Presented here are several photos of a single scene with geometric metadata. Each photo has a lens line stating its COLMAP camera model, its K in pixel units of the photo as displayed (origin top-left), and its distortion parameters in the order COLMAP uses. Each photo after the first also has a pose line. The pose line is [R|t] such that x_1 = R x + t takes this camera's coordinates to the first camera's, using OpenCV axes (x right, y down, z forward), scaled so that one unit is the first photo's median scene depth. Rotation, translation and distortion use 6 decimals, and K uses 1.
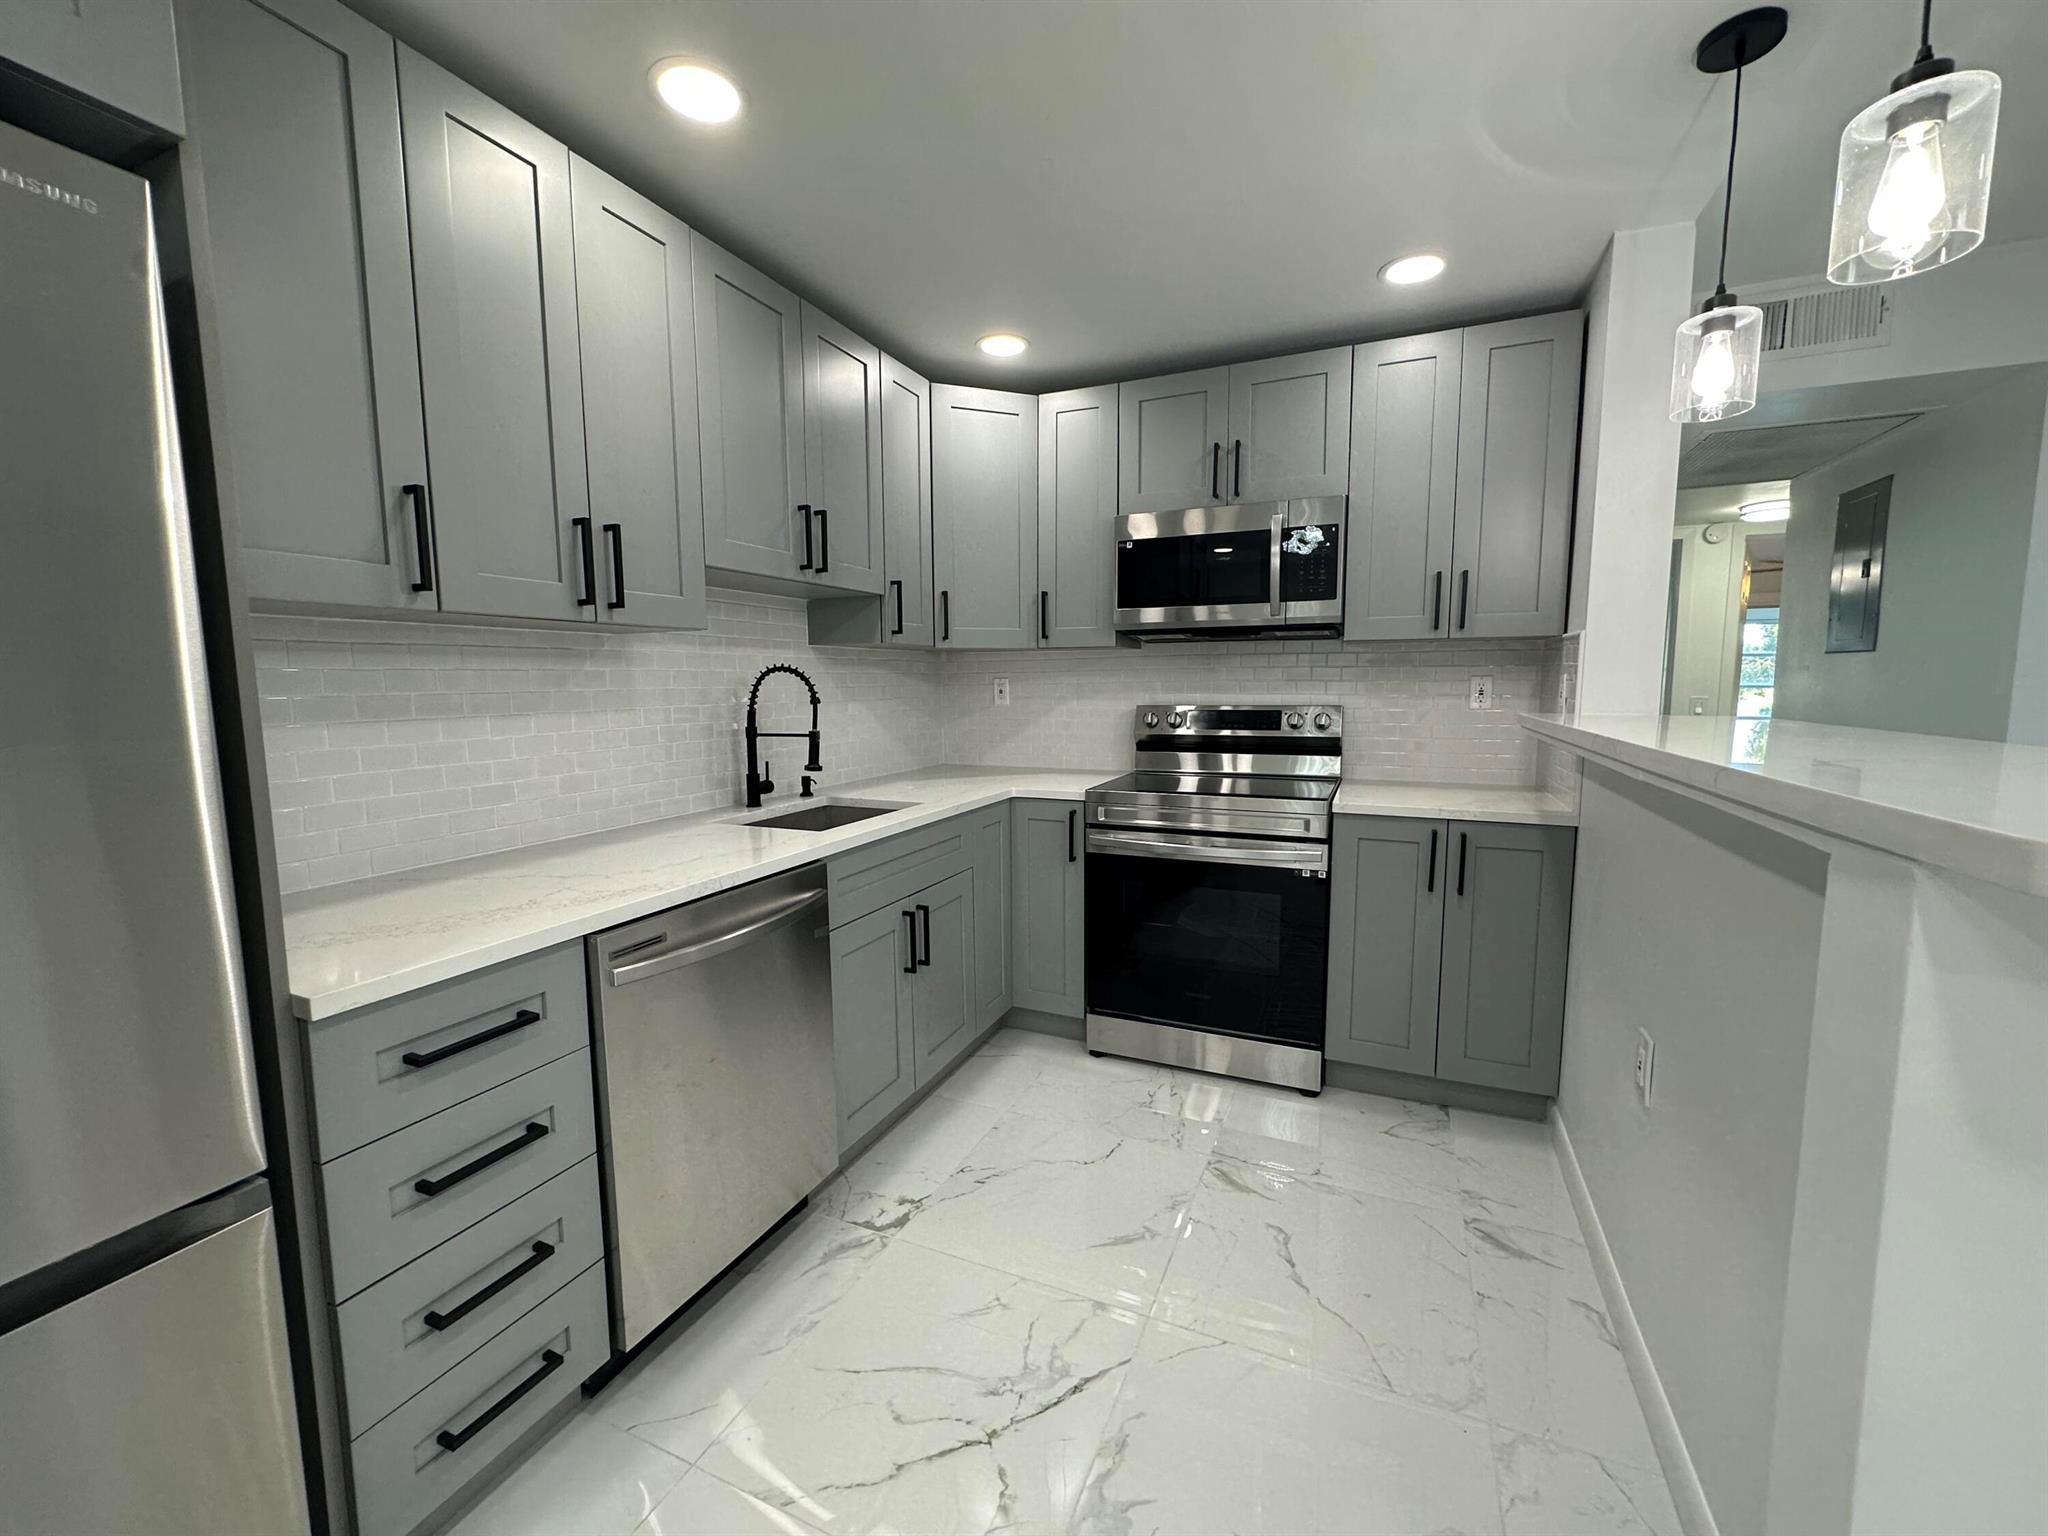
lens RADIAL K [[816.7, 0, 1028.7], [0, 816.7, 766.9], [0, 0, 1]] dist [-0.002882, 0.000788]
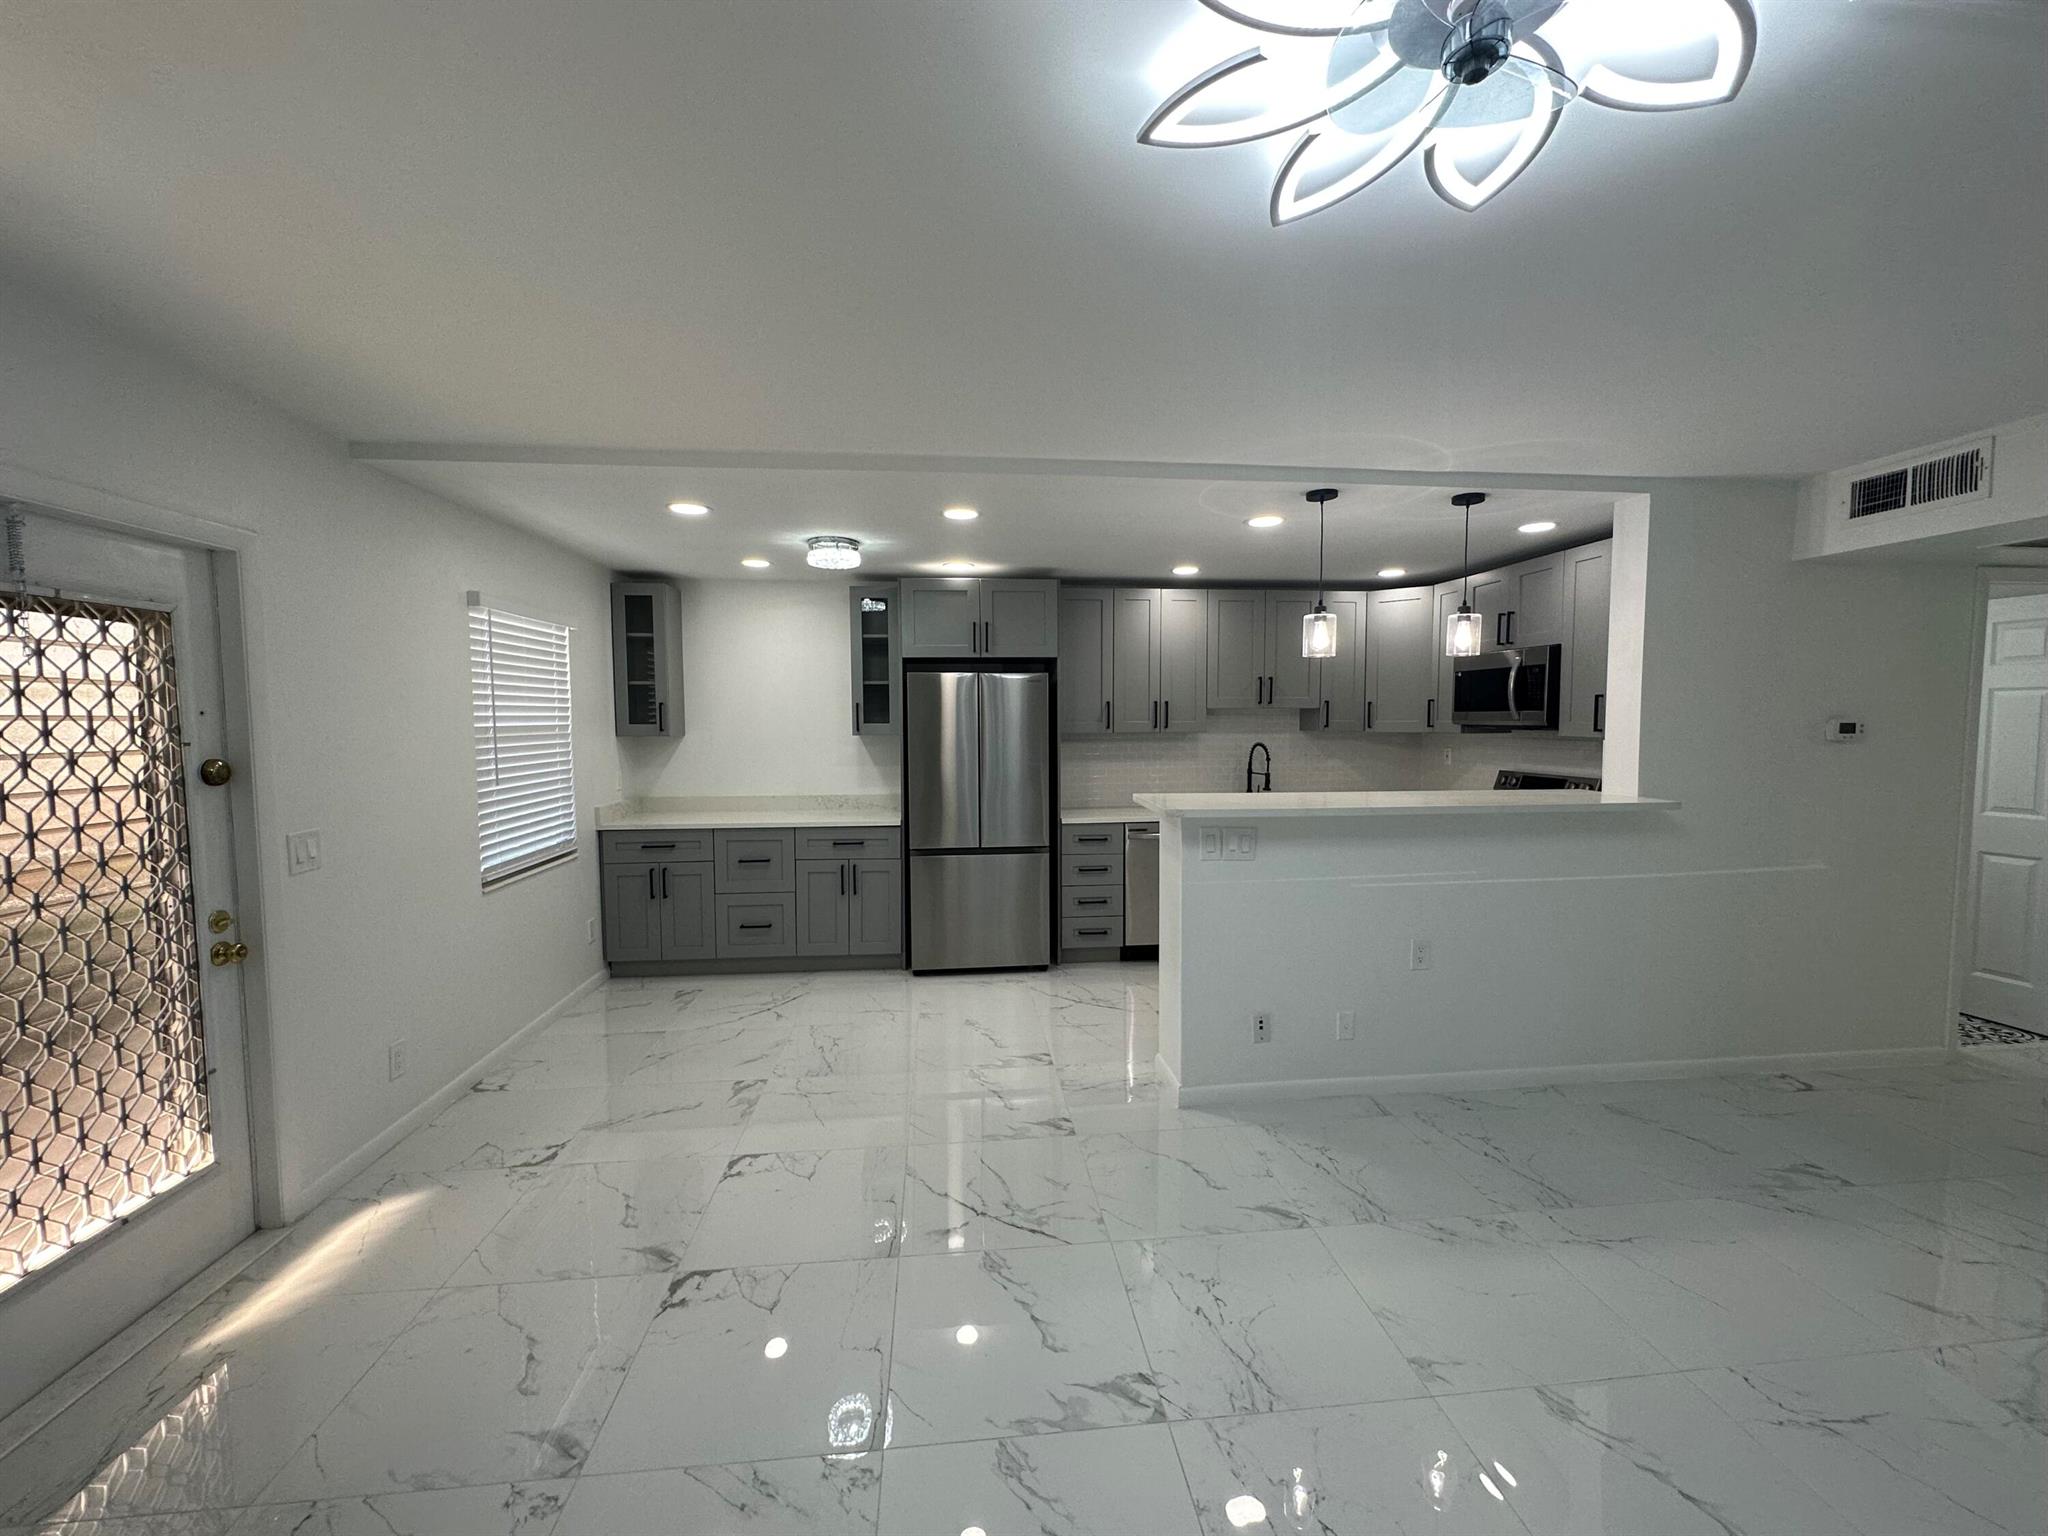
lens RADIAL K [[816.7, 0, 1026.7], [0, 816.7, 768.4], [0, 0, 1]] dist [-0.002882, 0.000788]
pose [[0.496174, 0.058507, -0.866250, 1.293819], [-0.088625, 0.995928, 0.016502, -0.032348], [0.863688, 0.068583, 0.499339, -0.662124]]
